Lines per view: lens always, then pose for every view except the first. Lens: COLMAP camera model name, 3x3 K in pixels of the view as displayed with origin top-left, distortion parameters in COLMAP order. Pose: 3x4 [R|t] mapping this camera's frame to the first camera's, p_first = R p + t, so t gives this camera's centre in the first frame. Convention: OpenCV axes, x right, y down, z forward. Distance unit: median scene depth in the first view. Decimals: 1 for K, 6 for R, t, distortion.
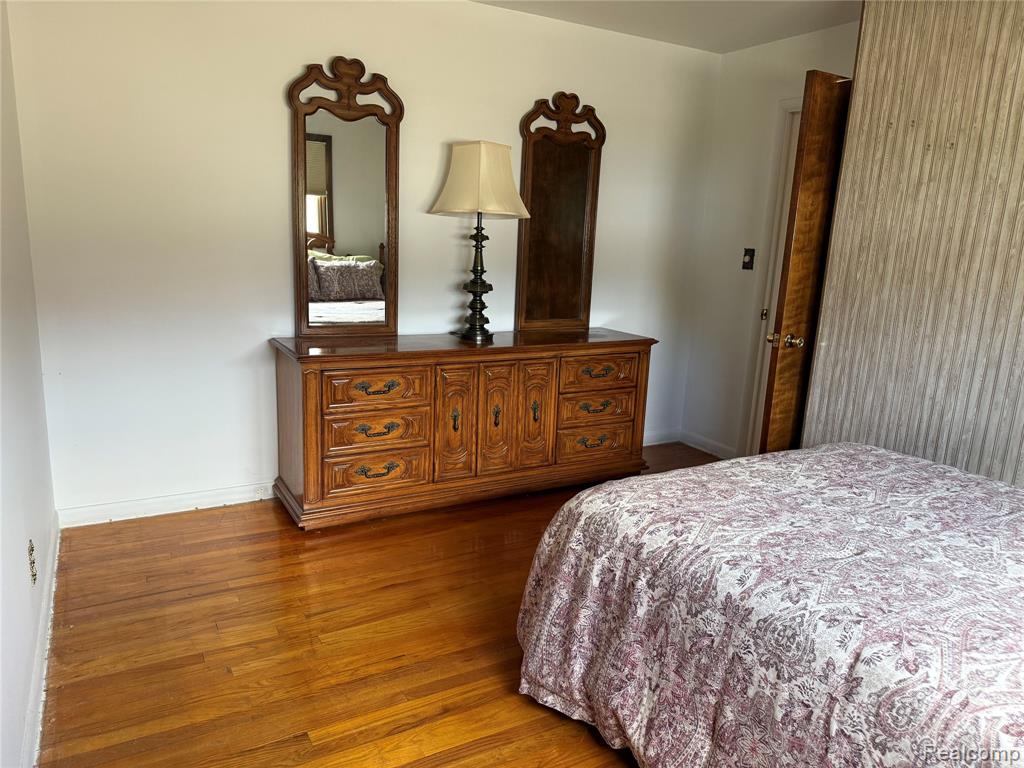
lens RADIAL K [[724.9, 0, 511.1], [0, 724.9, 385.5], [0, 0, 1]] dist [0.076840, -0.073578]
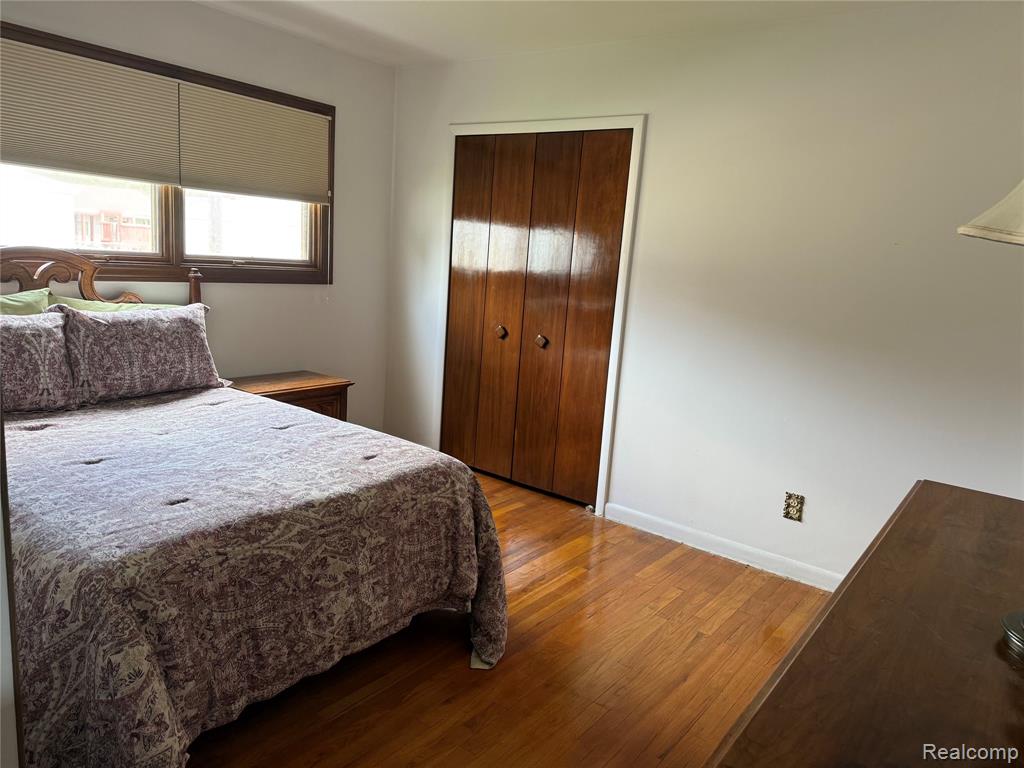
lens RADIAL K [[724.9, 0, 513.1], [0, 724.9, 385.4], [0, 0, 1]] dist [0.076840, -0.073578]
pose [[-0.913200, -0.039089, -0.405633, 0.546677], [-0.195197, 0.915726, 0.351203, -0.442664], [0.357721, 0.399897, -0.843871, 2.112164]]
